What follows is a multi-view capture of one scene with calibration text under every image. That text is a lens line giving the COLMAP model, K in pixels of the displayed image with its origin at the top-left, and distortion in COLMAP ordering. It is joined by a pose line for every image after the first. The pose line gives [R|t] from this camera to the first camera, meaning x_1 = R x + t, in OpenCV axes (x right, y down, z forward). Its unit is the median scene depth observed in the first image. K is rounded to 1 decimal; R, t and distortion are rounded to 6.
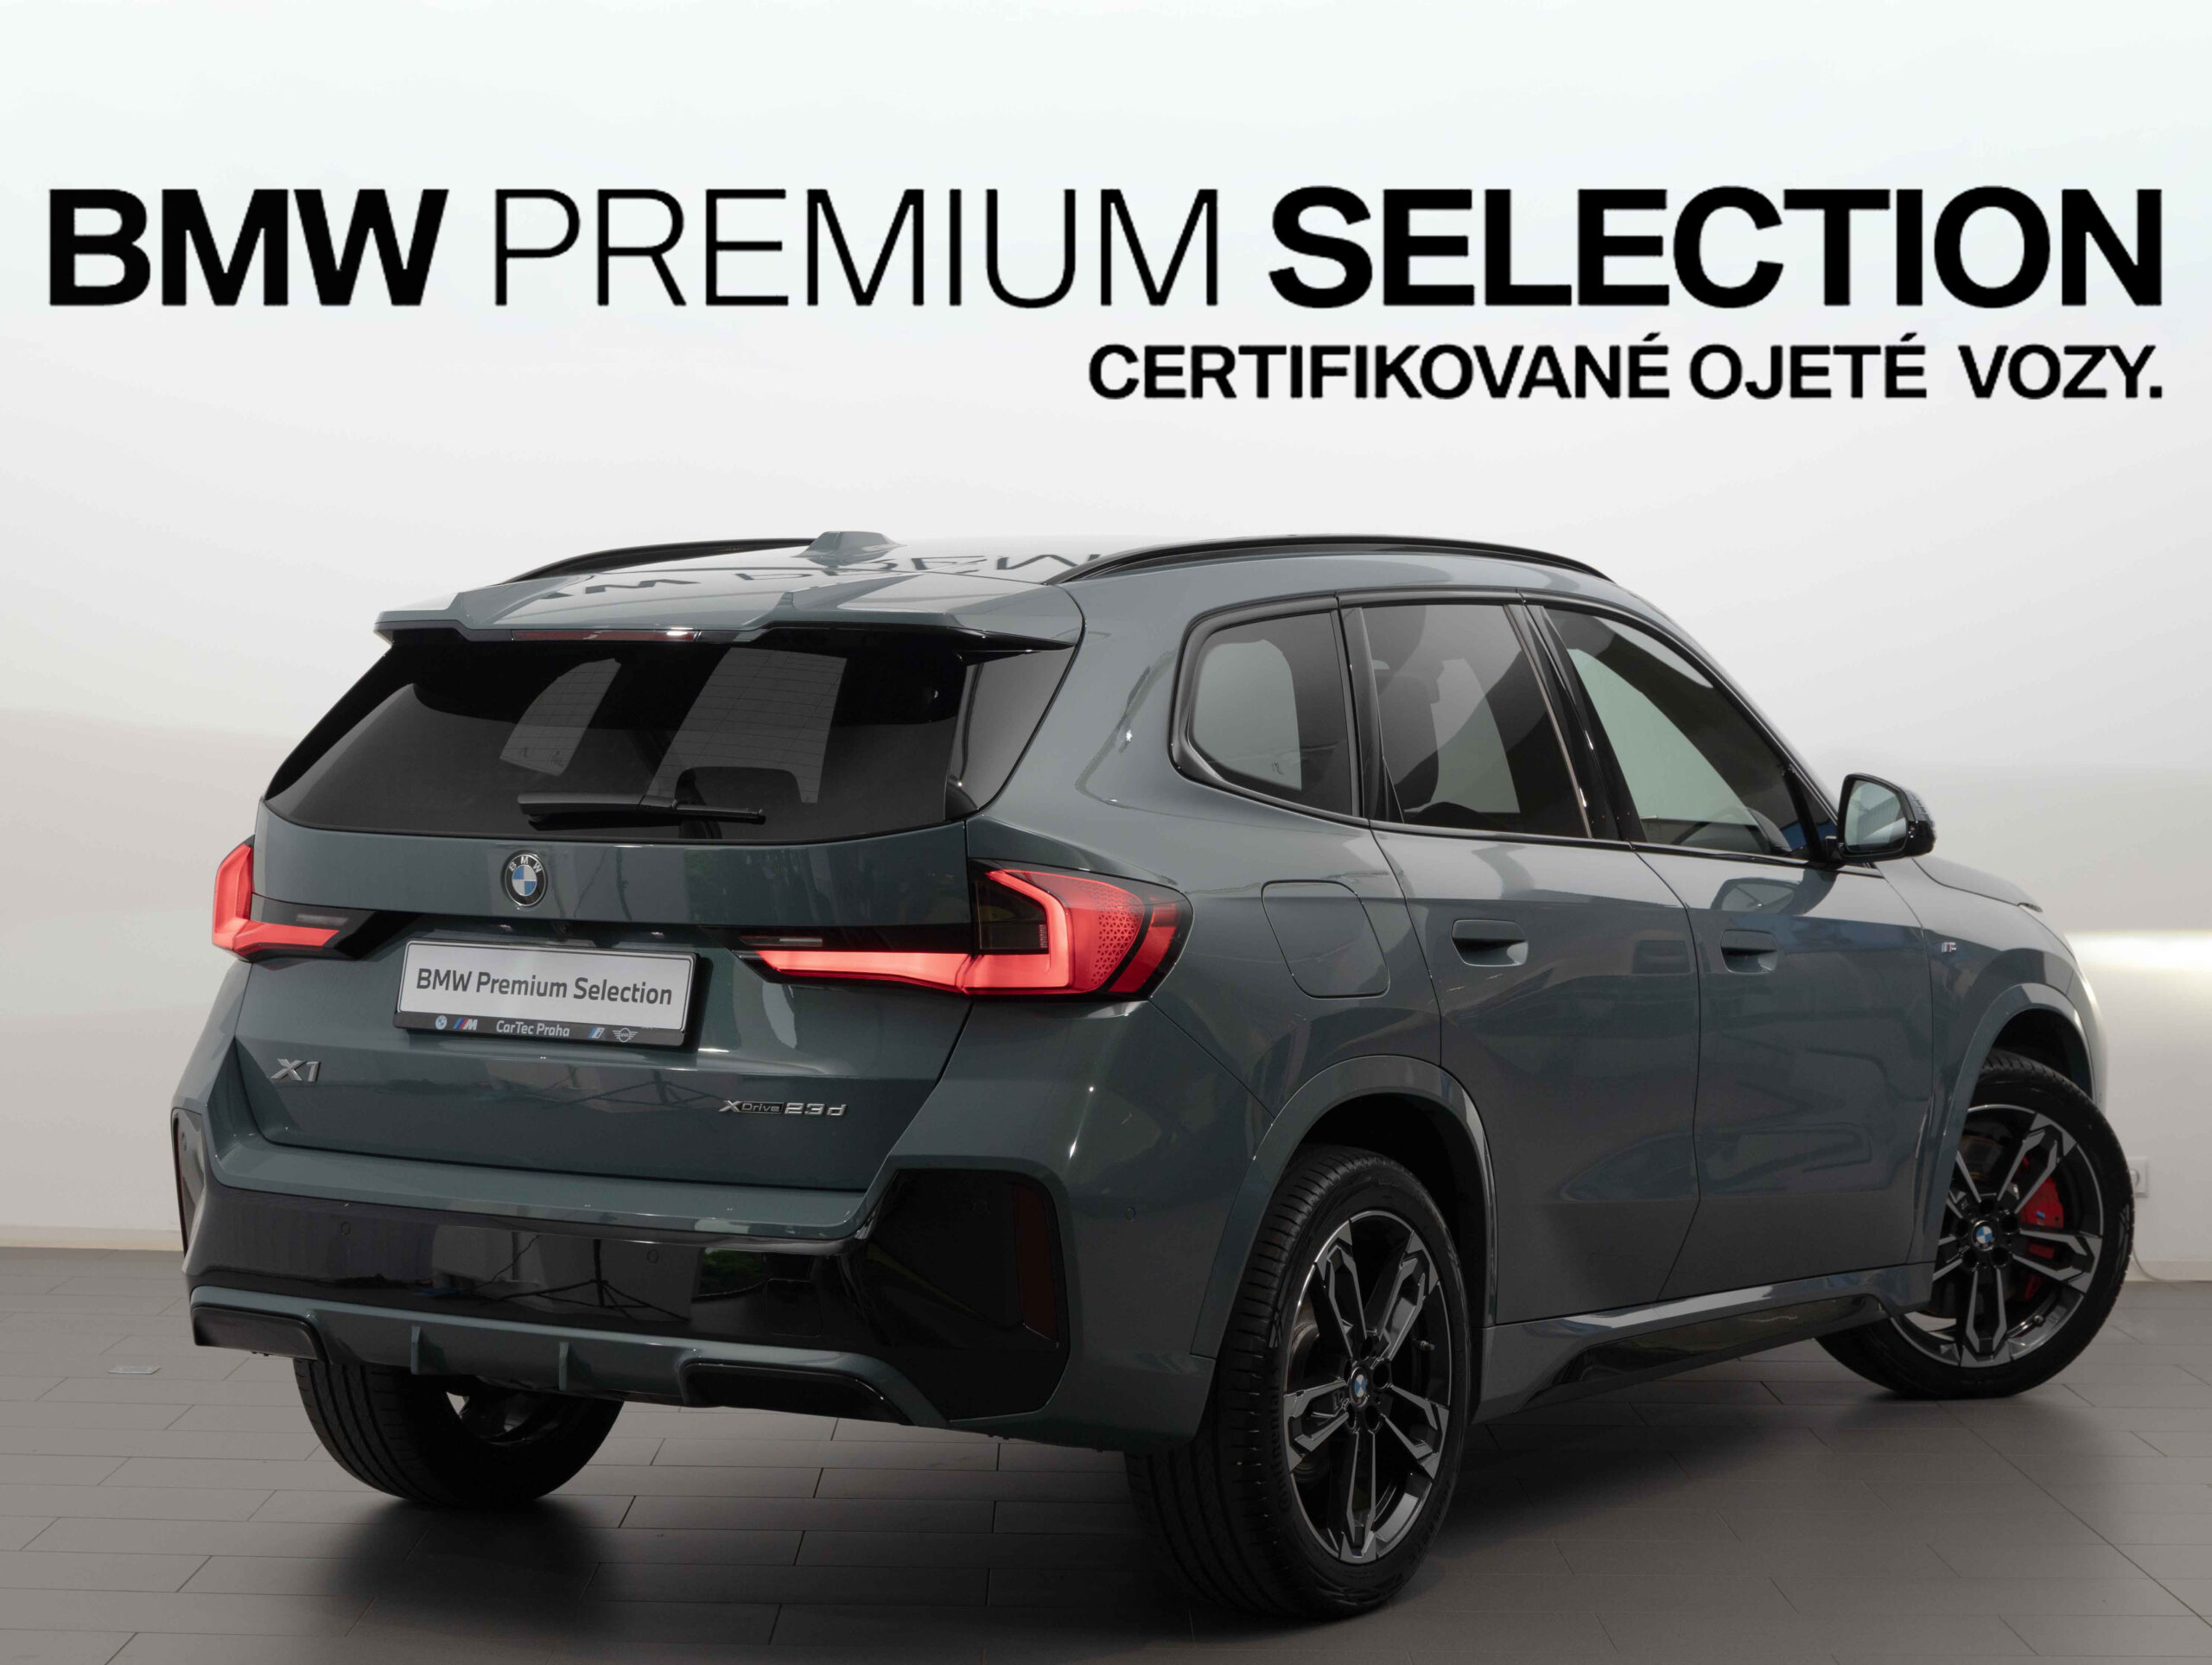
lens RADIAL K [[4798.6, 0, 1106.0], [0, 4798.6, 832.5], [0, 0, 1]] dist [-0.041077, -0.508316]
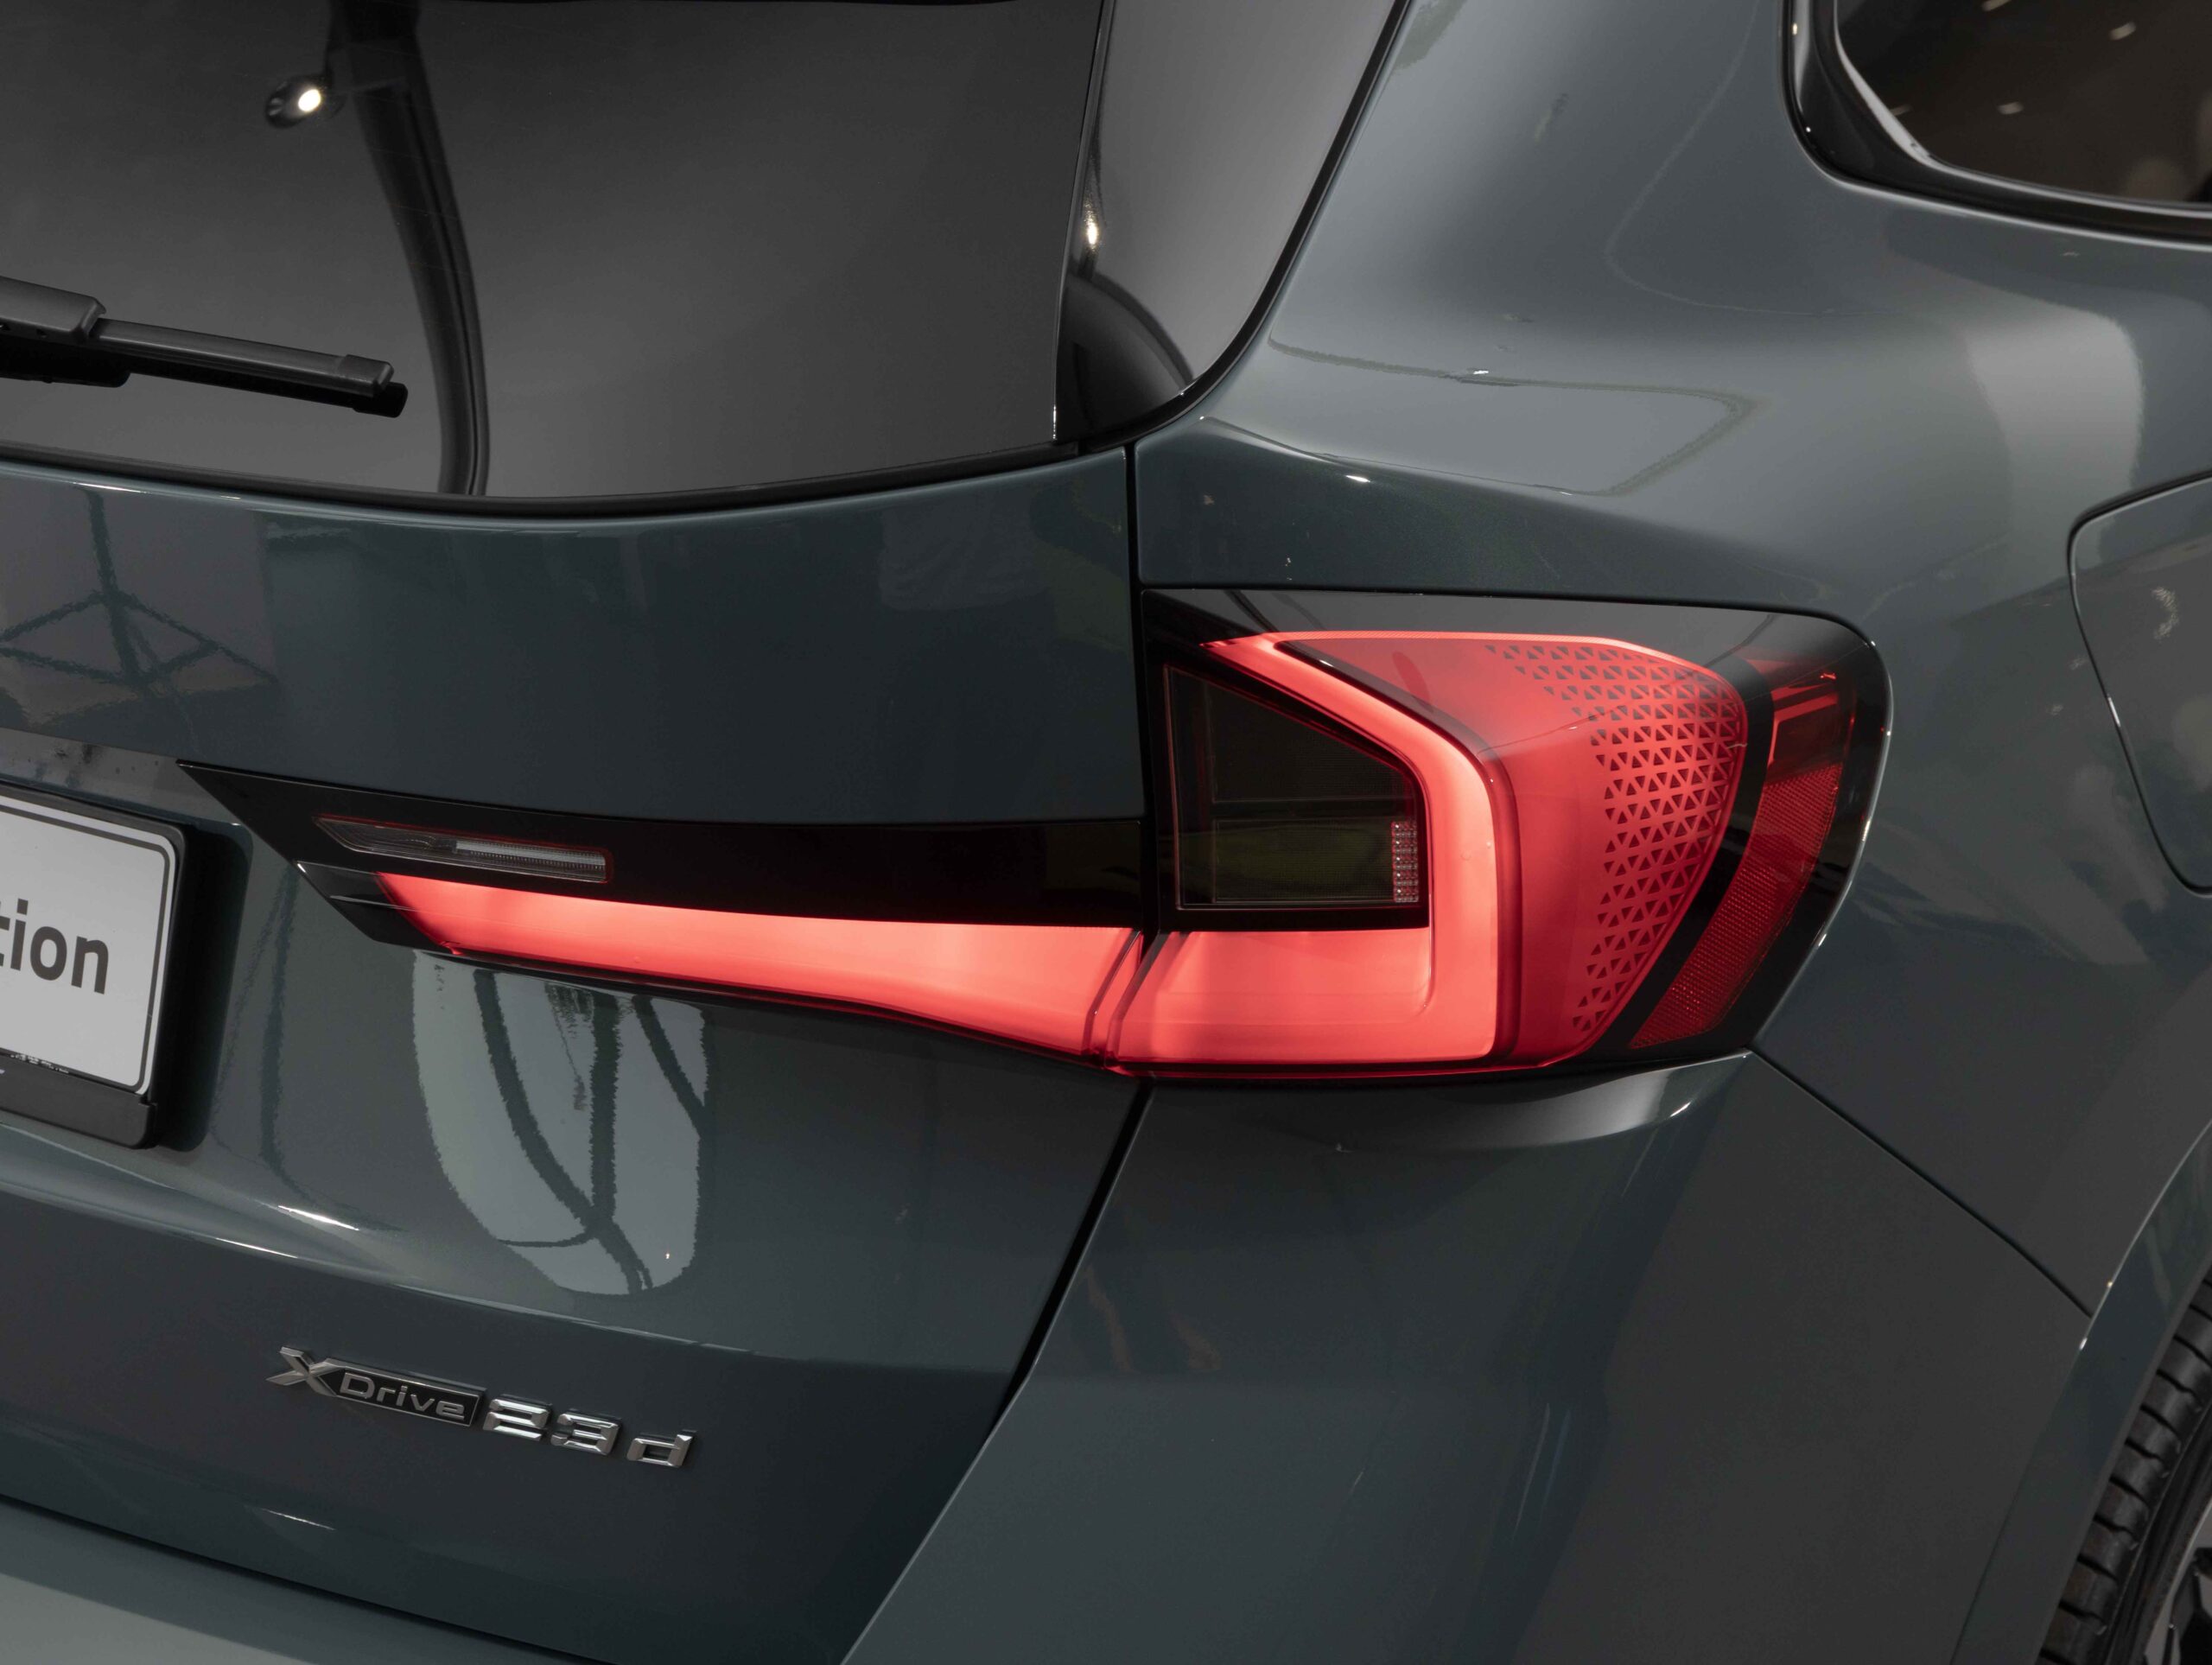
lens RADIAL K [[4798.6, 0, 1106.0], [0, 4798.6, 832.5], [0, 0, 1]] dist [-0.041077, -0.508316]
pose [[0.999779, 0.020778, -0.003134, -0.028672], [-0.019346, 0.968388, 0.248697, -0.047083], [0.008203, -0.248581, 0.968576, 0.712427]]
